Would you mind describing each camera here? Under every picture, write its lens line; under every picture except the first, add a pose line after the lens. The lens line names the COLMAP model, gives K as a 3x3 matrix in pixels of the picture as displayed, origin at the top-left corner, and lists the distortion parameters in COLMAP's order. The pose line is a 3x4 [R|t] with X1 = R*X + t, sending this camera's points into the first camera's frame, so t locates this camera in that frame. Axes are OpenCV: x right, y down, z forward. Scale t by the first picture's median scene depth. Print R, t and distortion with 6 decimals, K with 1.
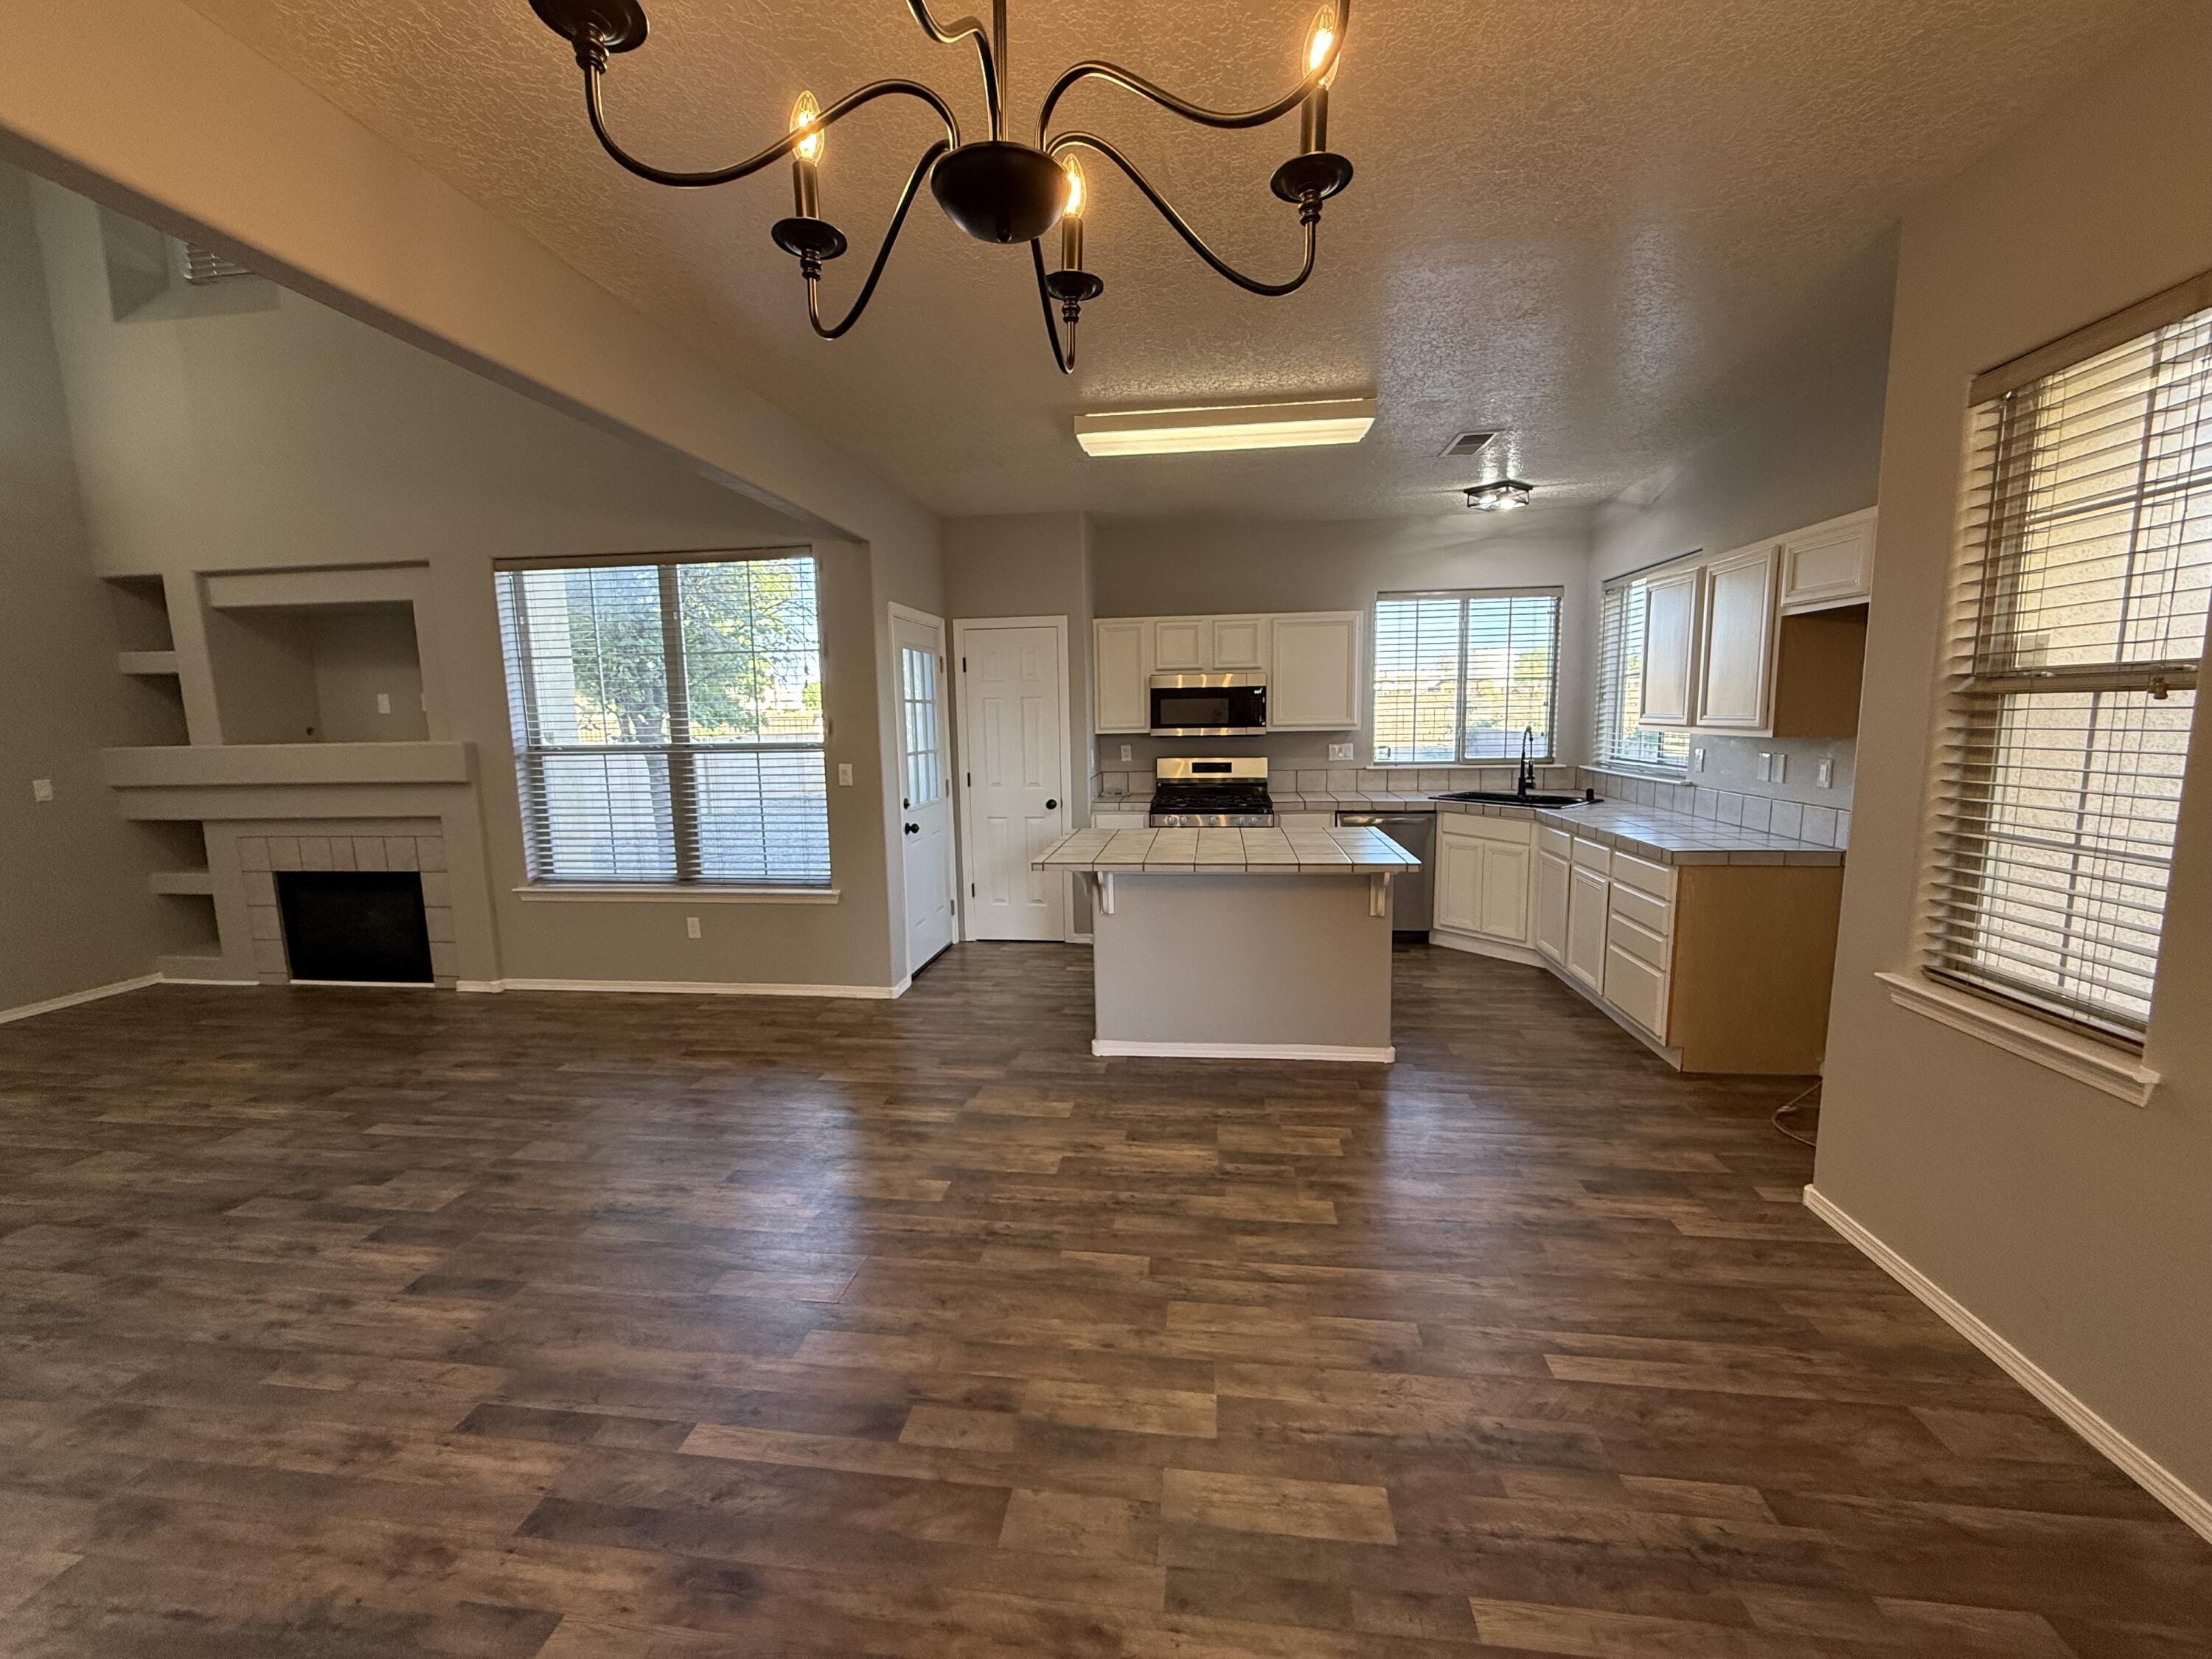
lens RADIAL K [[880.7, 0, 1105.8], [0, 880.7, 825.3], [0, 0, 1]] dist [-0.000984, 0.000442]
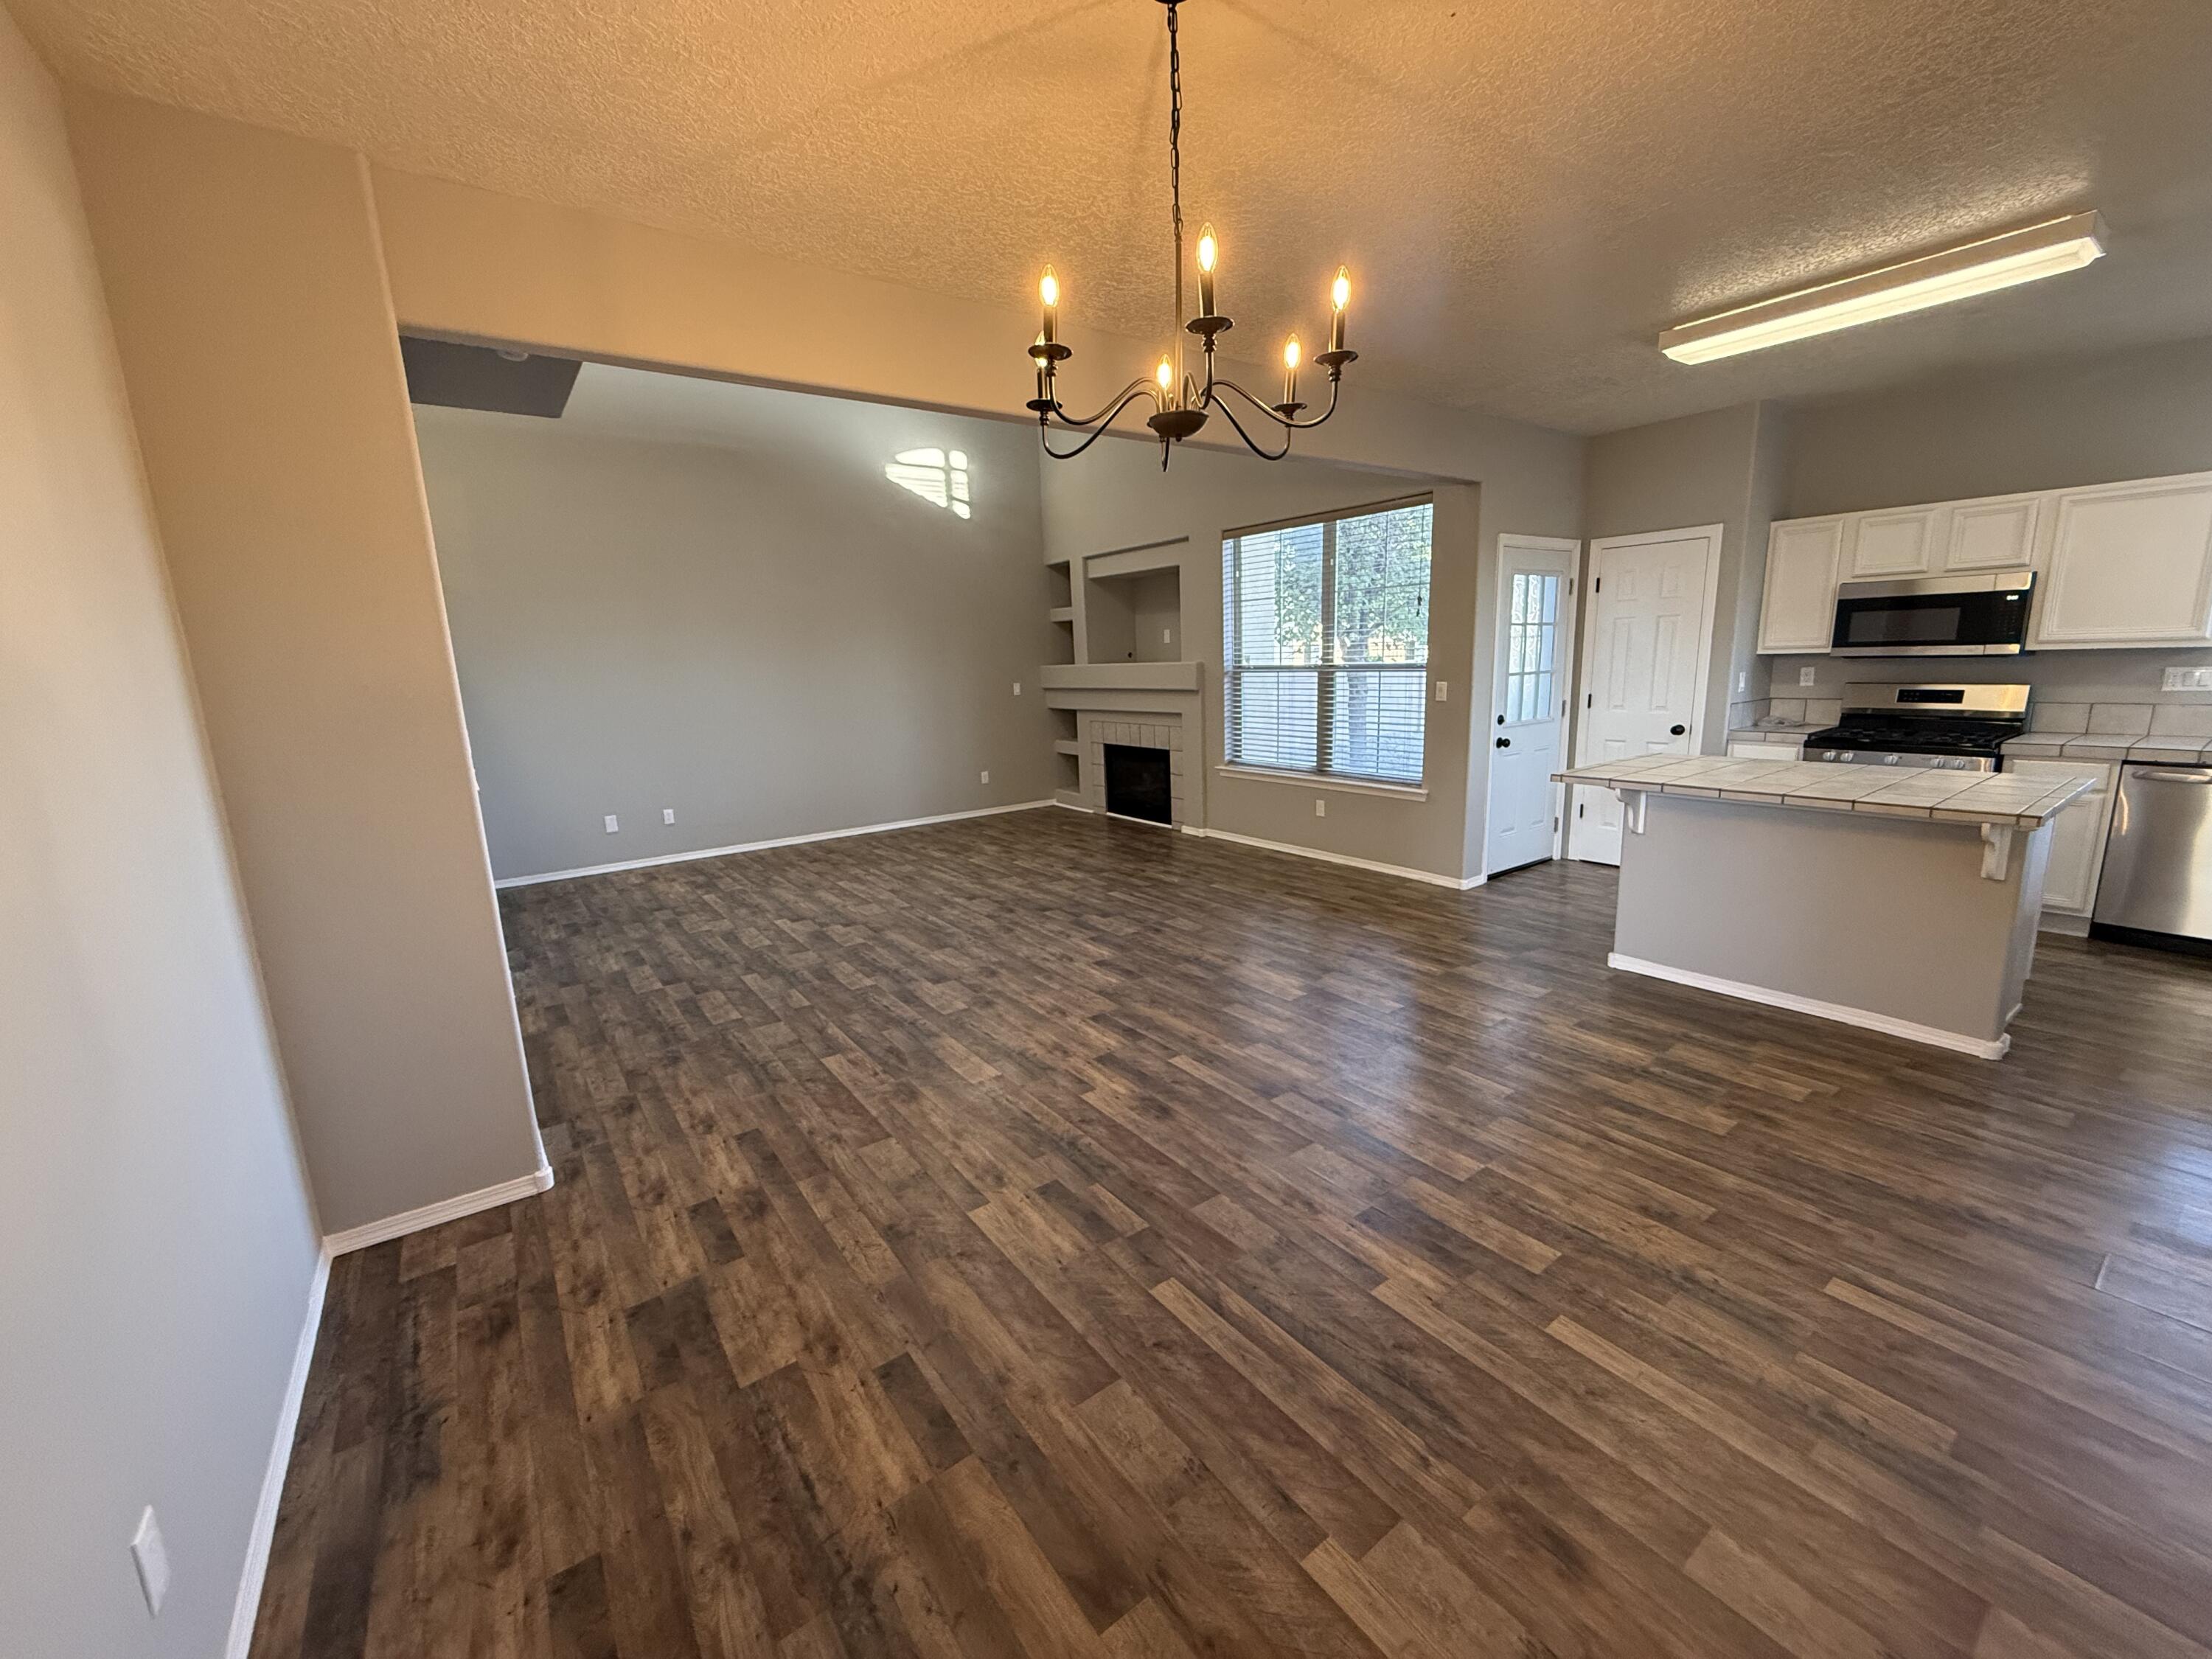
lens RADIAL K [[880.7, 0, 1104.5], [0, 880.7, 828.1], [0, 0, 1]] dist [-0.000984, 0.000442]
pose [[0.684939, 0.135868, -0.715821, 0.246391], [-0.071476, 0.990250, 0.119565, 0.013428], [0.725086, -0.030731, 0.687972, -0.120479]]
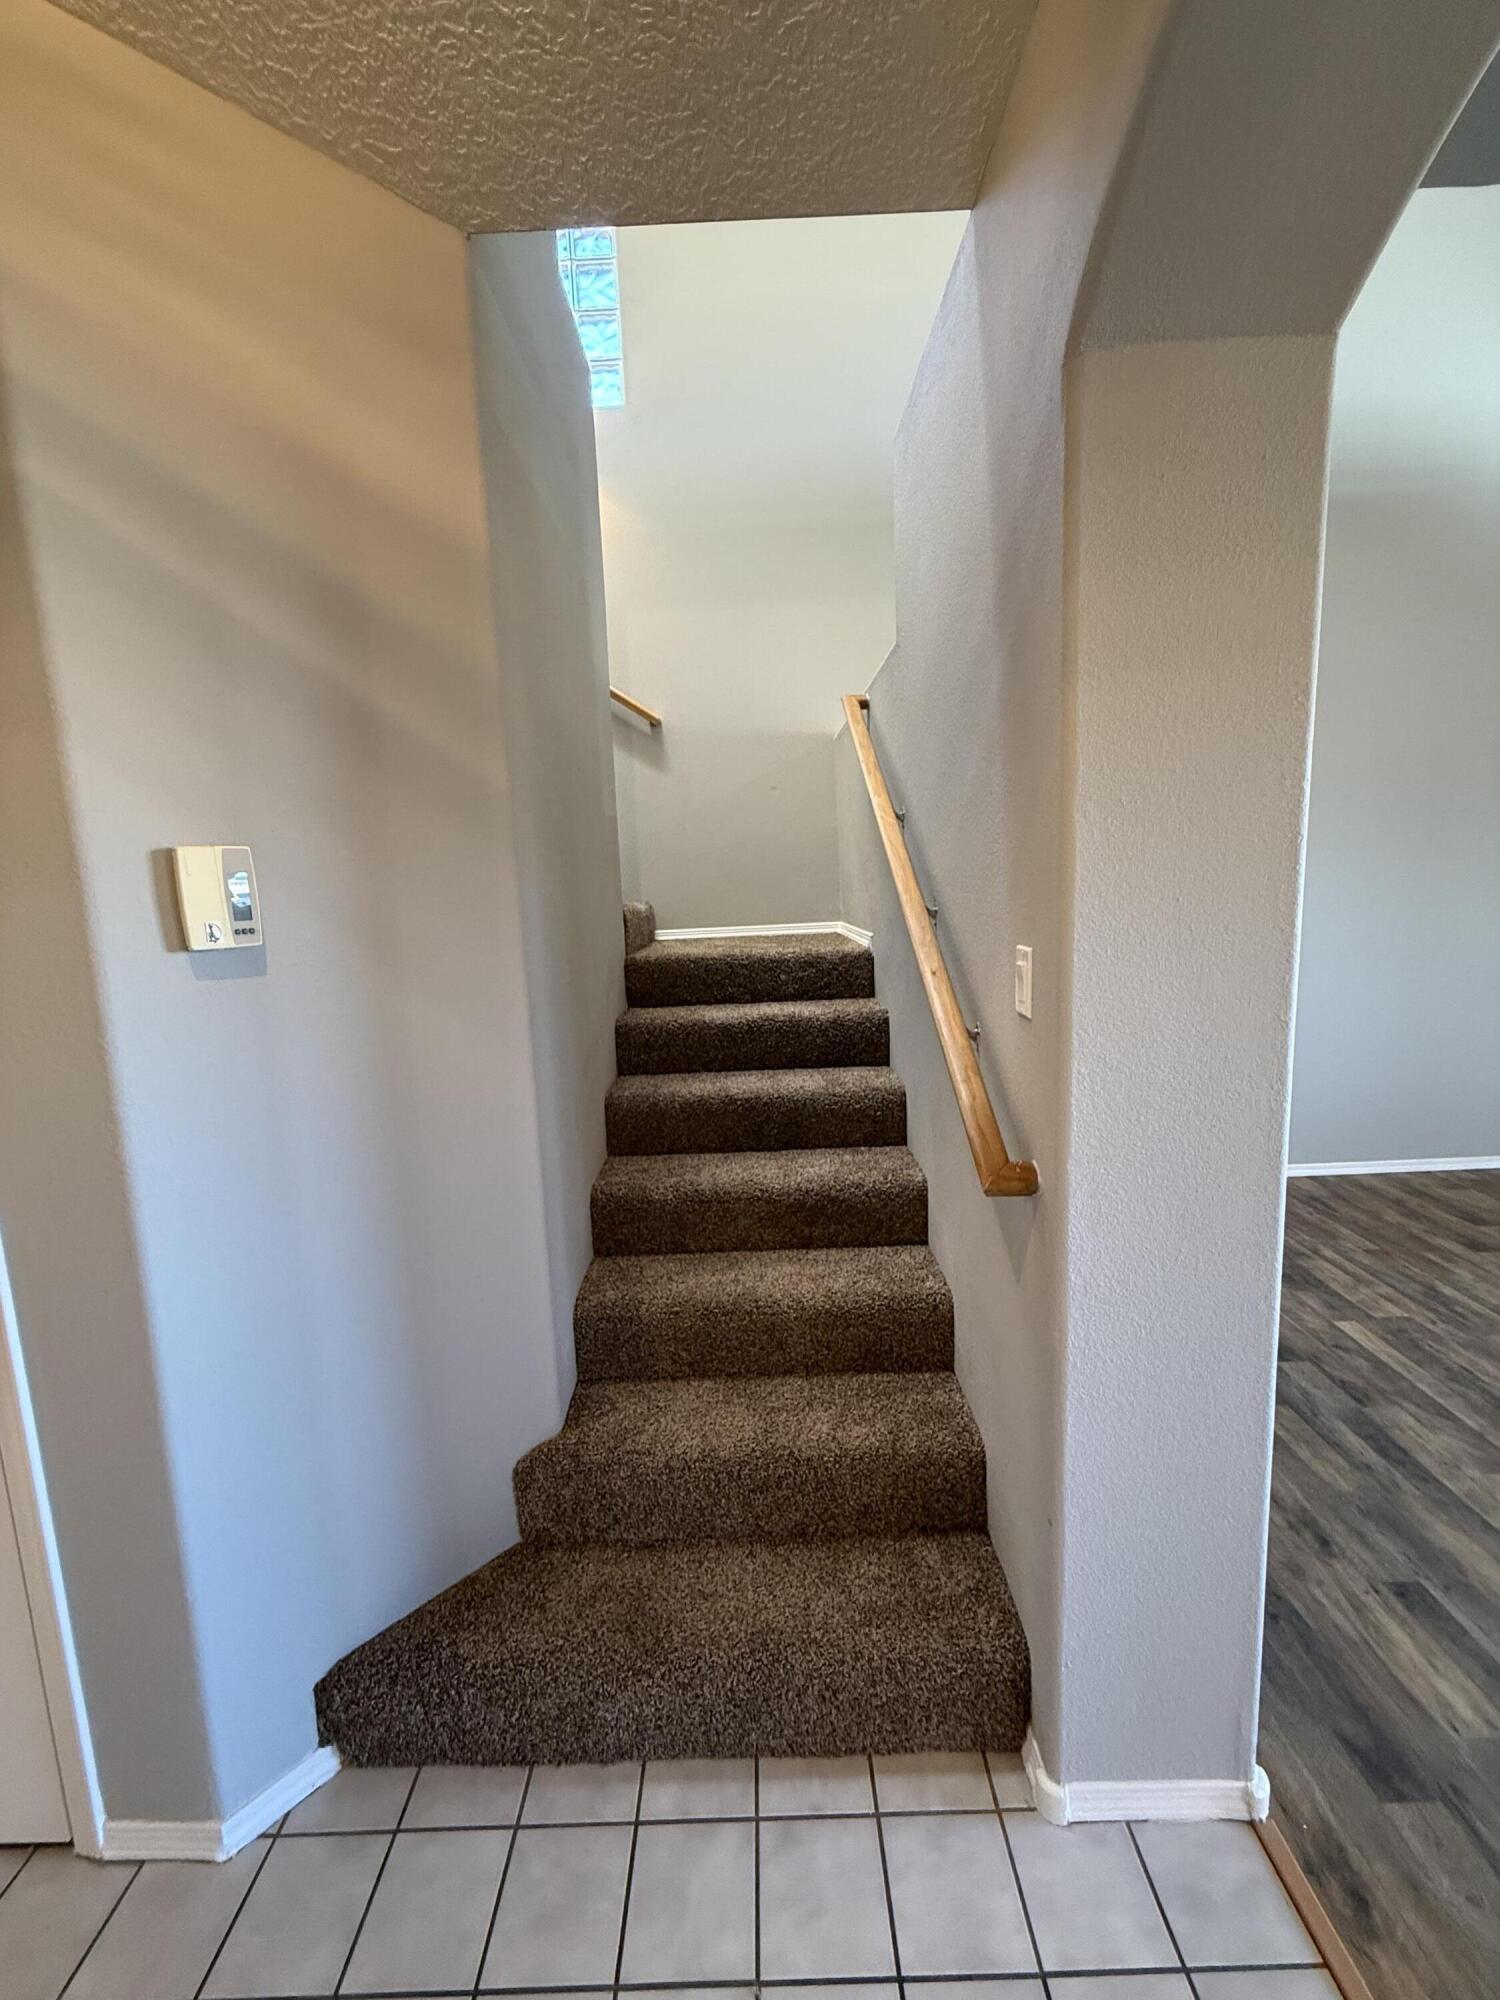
lens RADIAL K [[799.9, 0, 745.4], [0, 799.9, 1001.2], [0, 0, 1]] dist [-0.002600, -0.000122]
pose [[0.115686, 0.151997, -0.981587, -0.542306], [-0.082625, 0.986270, 0.142985, 0.024483], [0.989843, 0.064563, 0.126657, -0.182409]]
